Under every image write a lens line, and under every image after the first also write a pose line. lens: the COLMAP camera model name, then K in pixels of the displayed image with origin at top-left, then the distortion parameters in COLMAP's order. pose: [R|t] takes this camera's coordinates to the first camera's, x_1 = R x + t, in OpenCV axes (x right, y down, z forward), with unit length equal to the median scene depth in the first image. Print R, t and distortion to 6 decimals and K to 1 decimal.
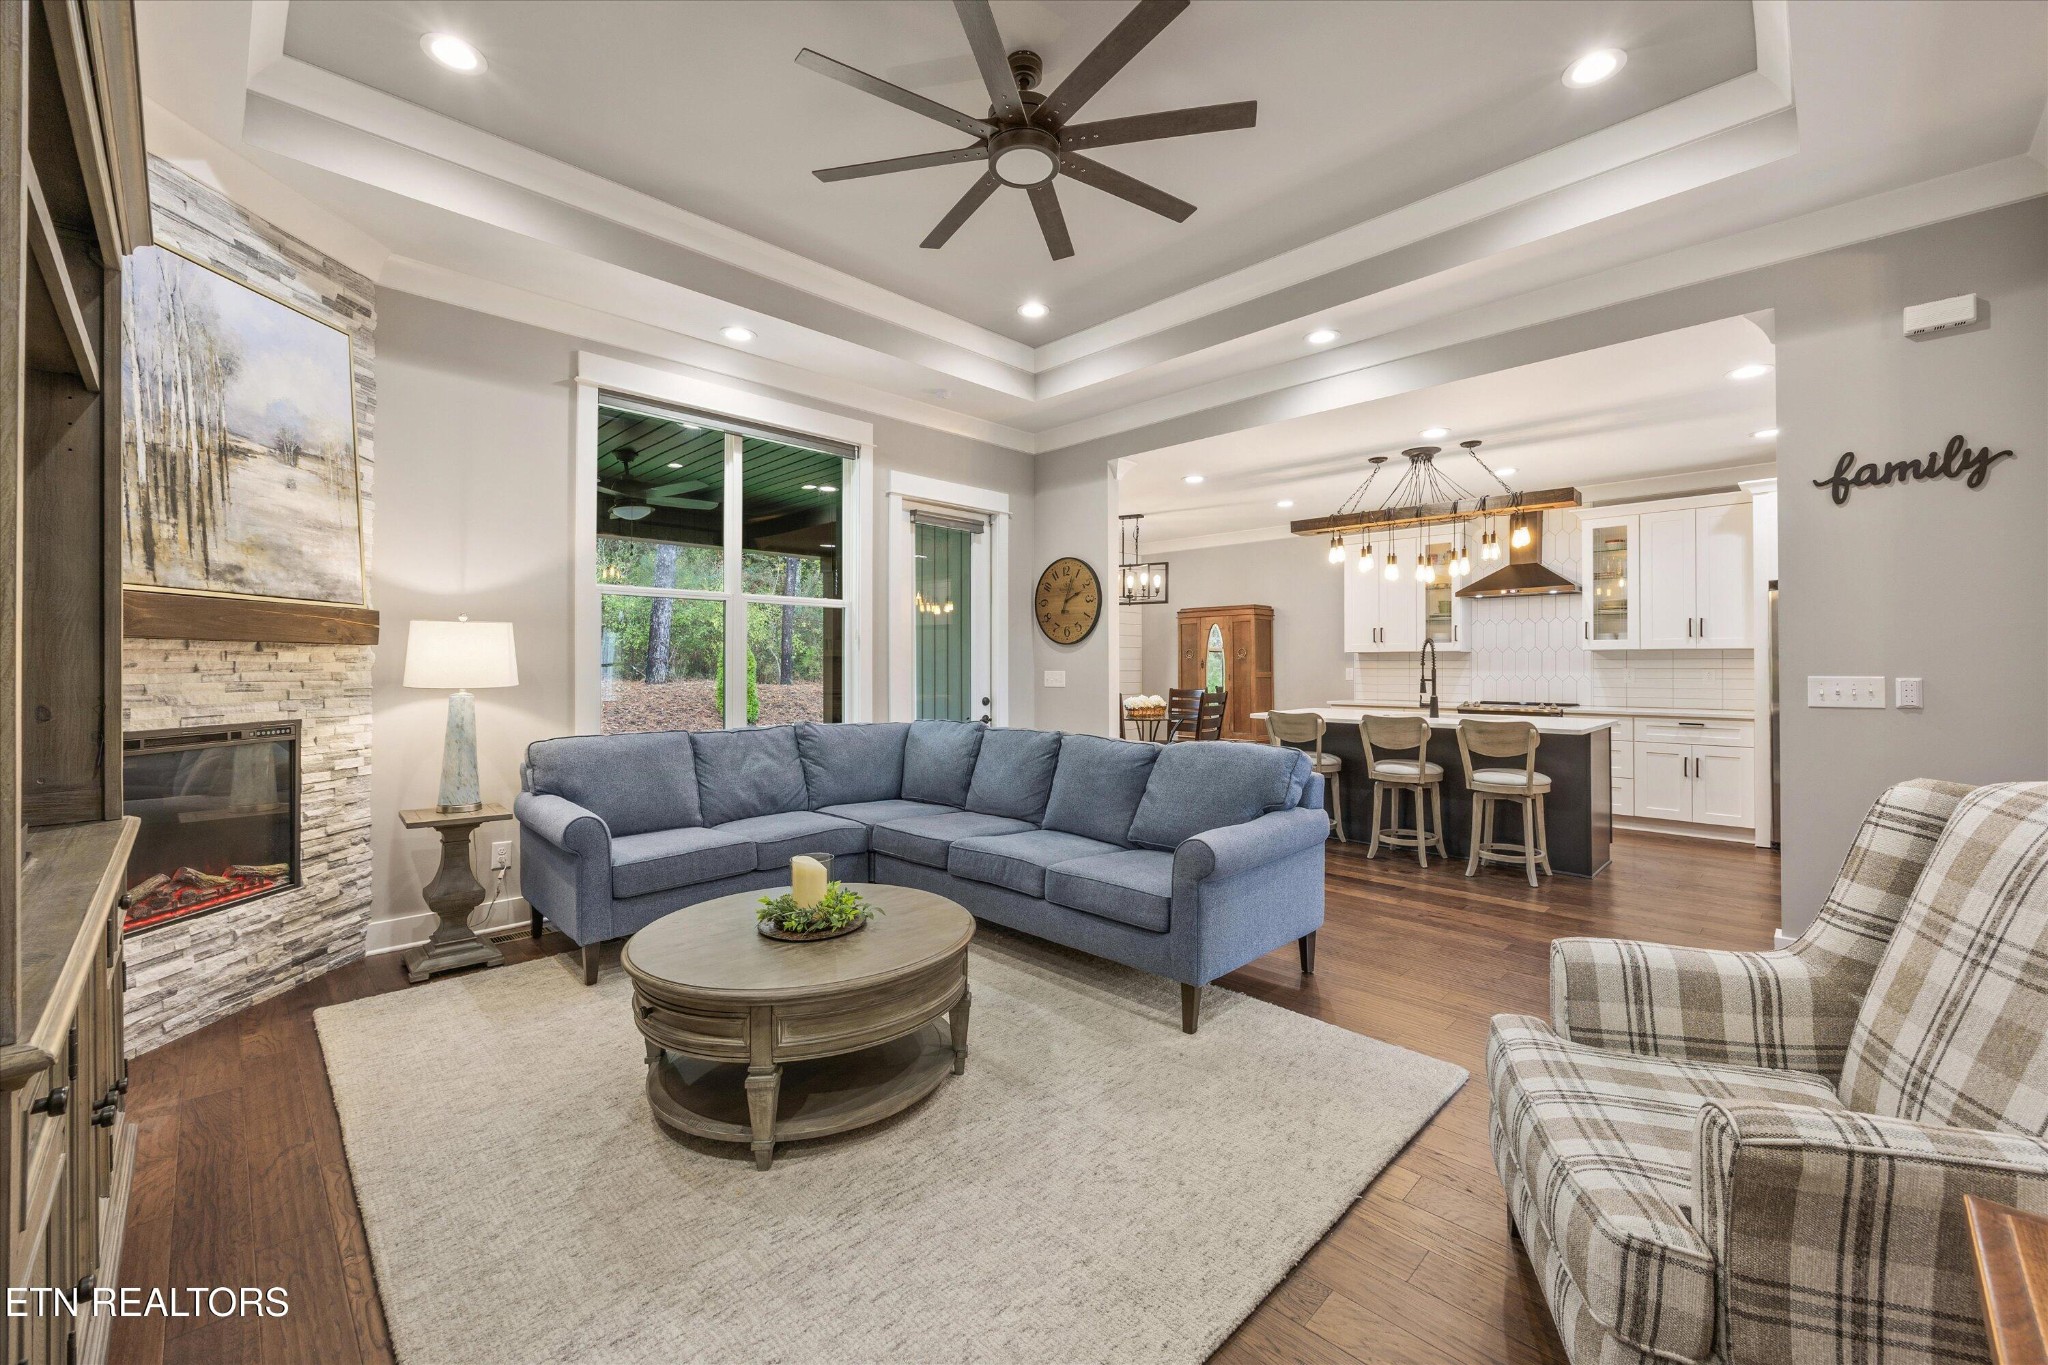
lens RADIAL K [[819.3, 0, 1043.6], [0, 819.3, 661.0], [0, 0, 1]] dist [-0.000326, -0.000319]
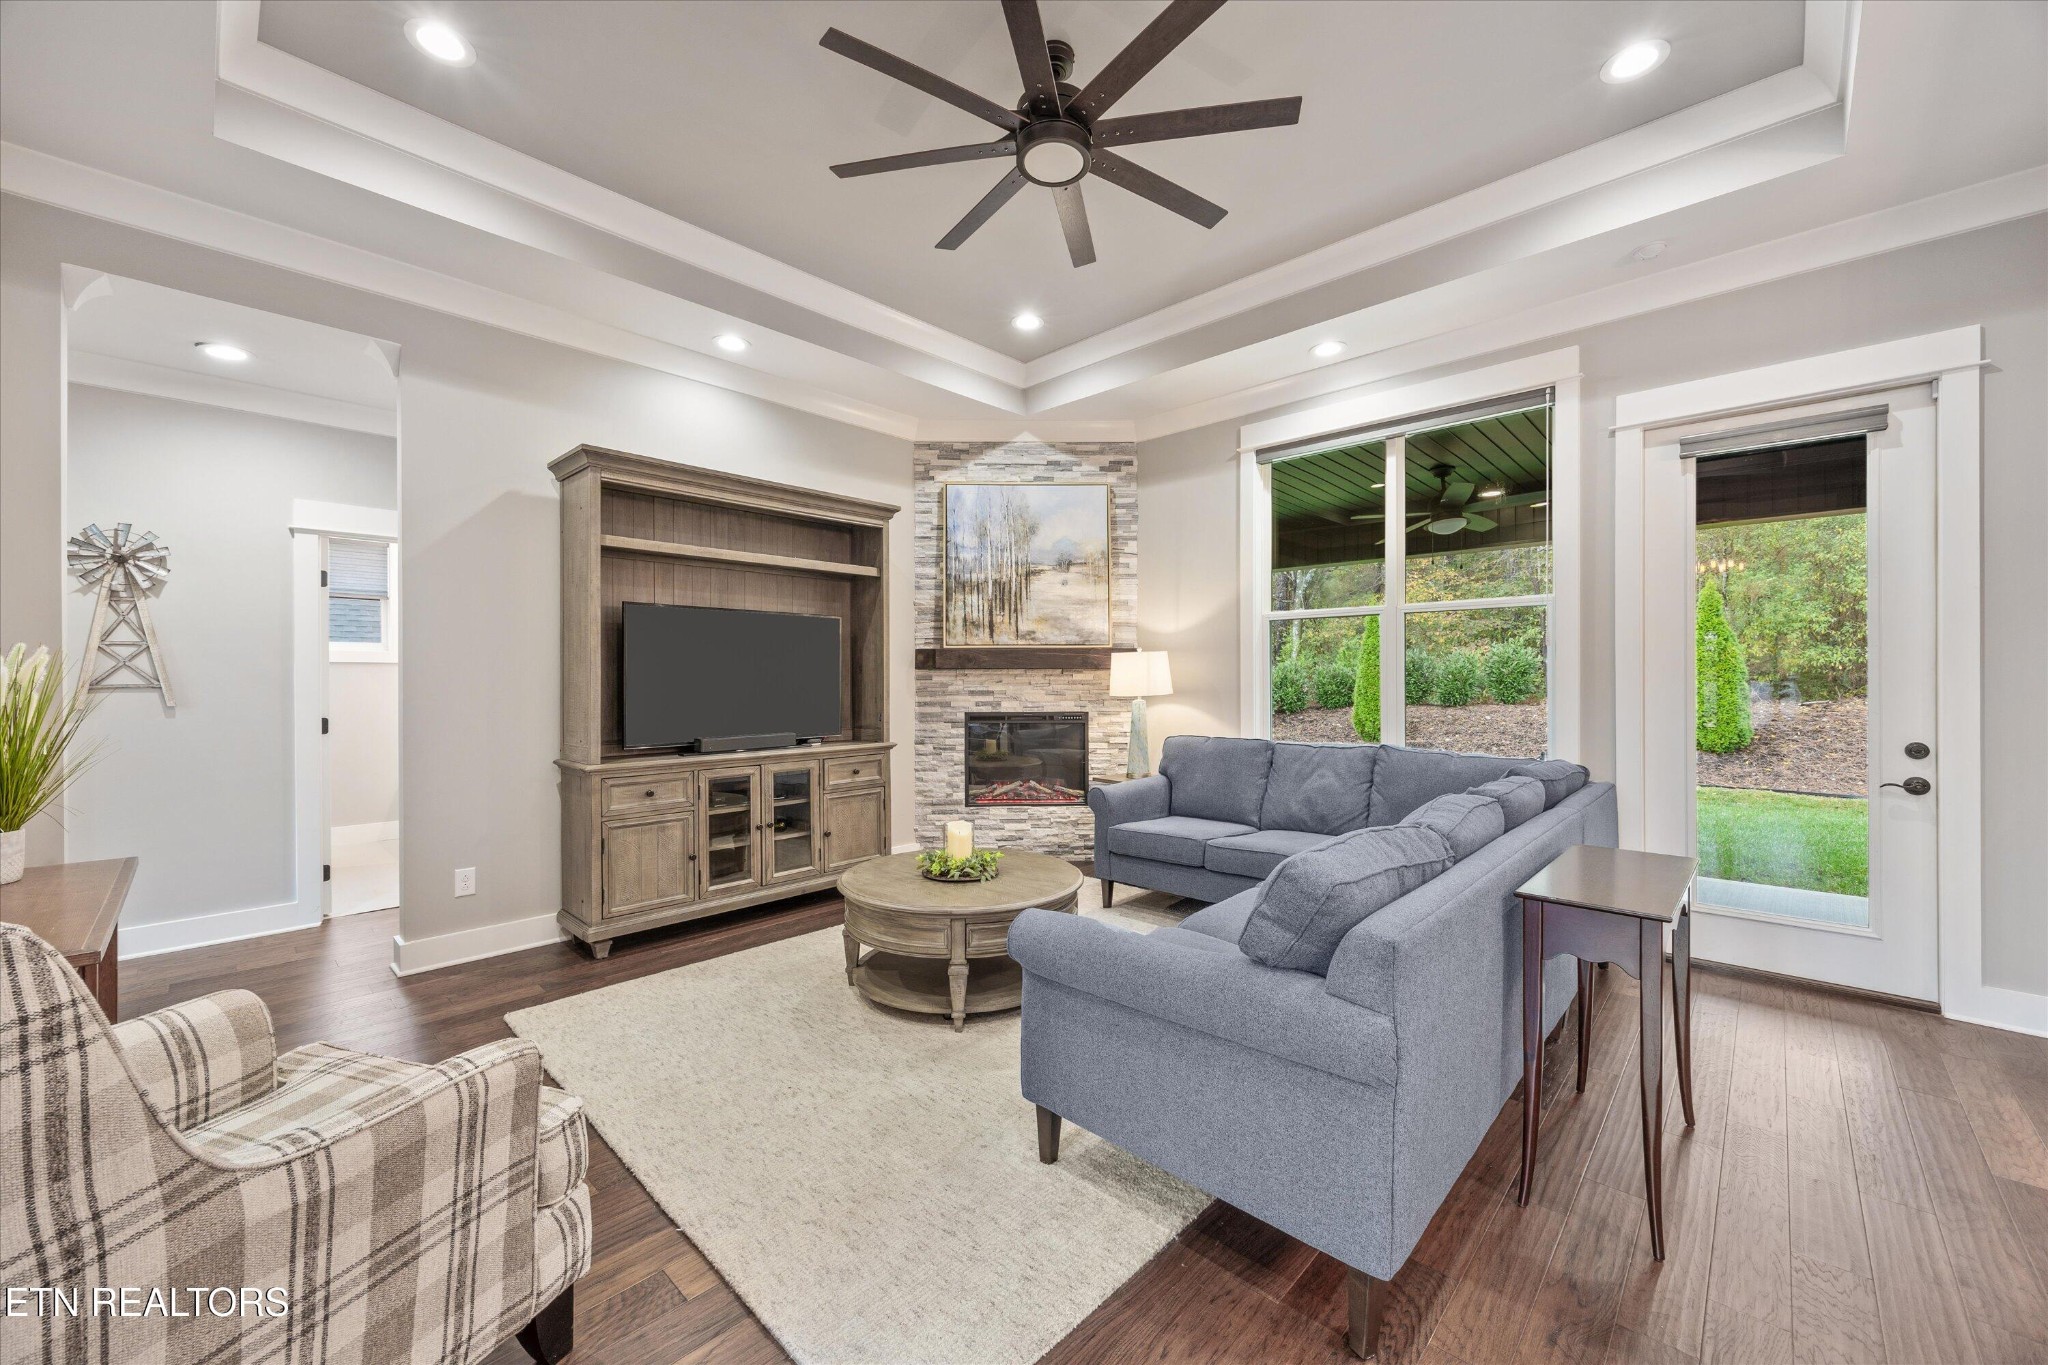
lens RADIAL K [[788.9, 0, 1028.0], [0, 788.9, 680.7], [0, 0, 1]] dist [0.000160, 0.000060]
pose [[0.012367, 0.002085, -0.999921, 0.819490], [0.008351, 0.999963, 0.002189, -0.000797], [0.999889, -0.008377, 0.012349, 0.867612]]
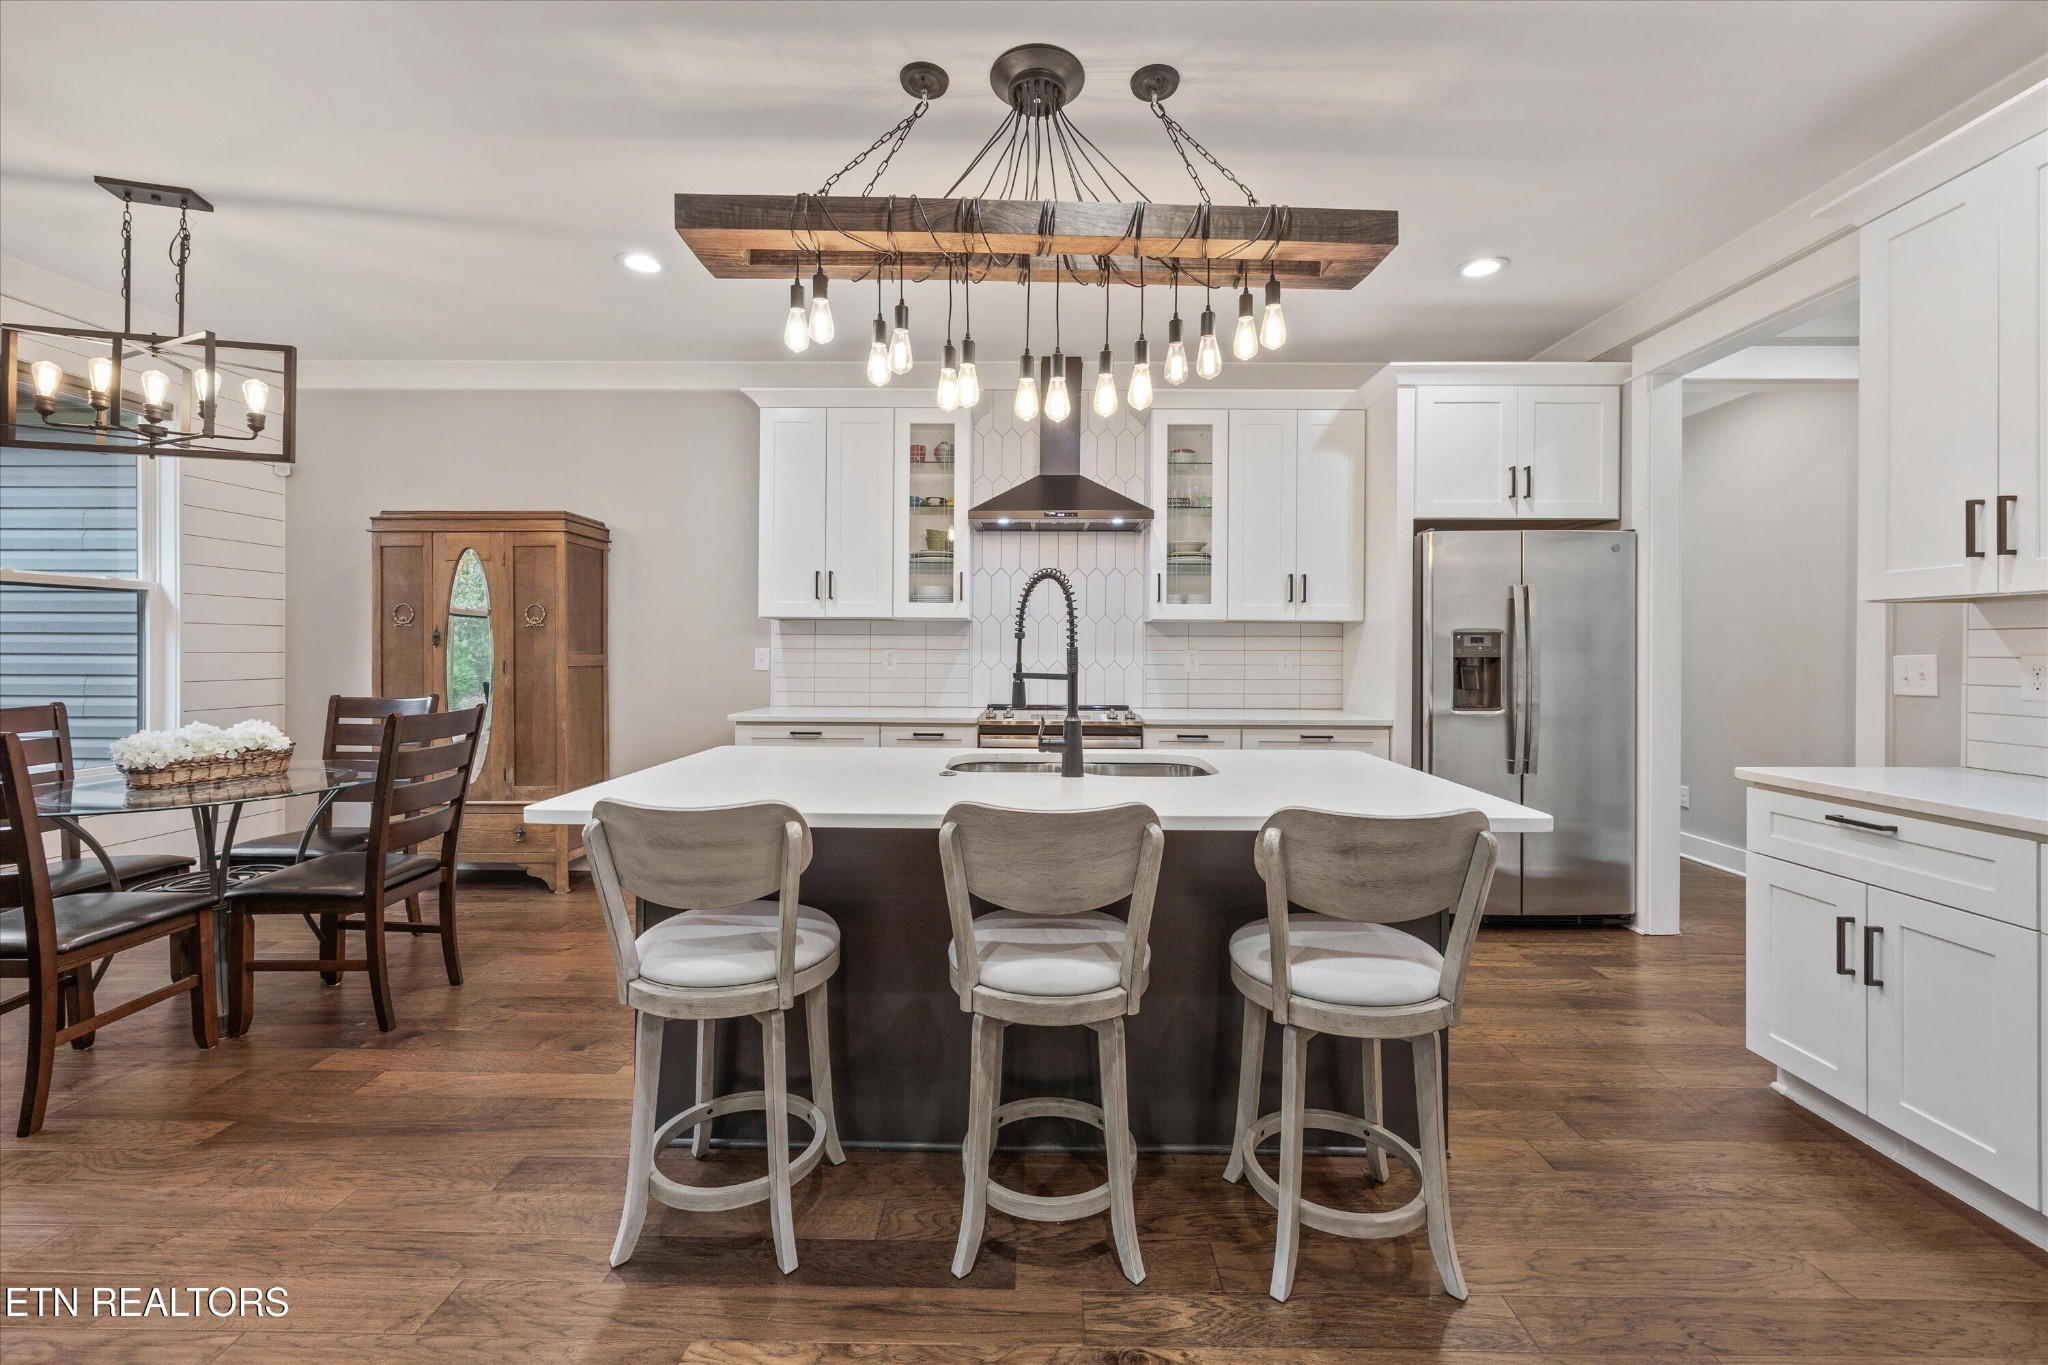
lens RADIAL K [[814.9, 0, 1024.7], [0, 814.9, 653.0], [0, 0, 1]] dist [-0.001448, -0.000211]
pose [[0.730585, 0.002078, 0.682818, 0.358933], [-0.009337, 0.999932, 0.006946, 0.017597], [-0.682758, -0.011450, 0.730555, 1.310149]]
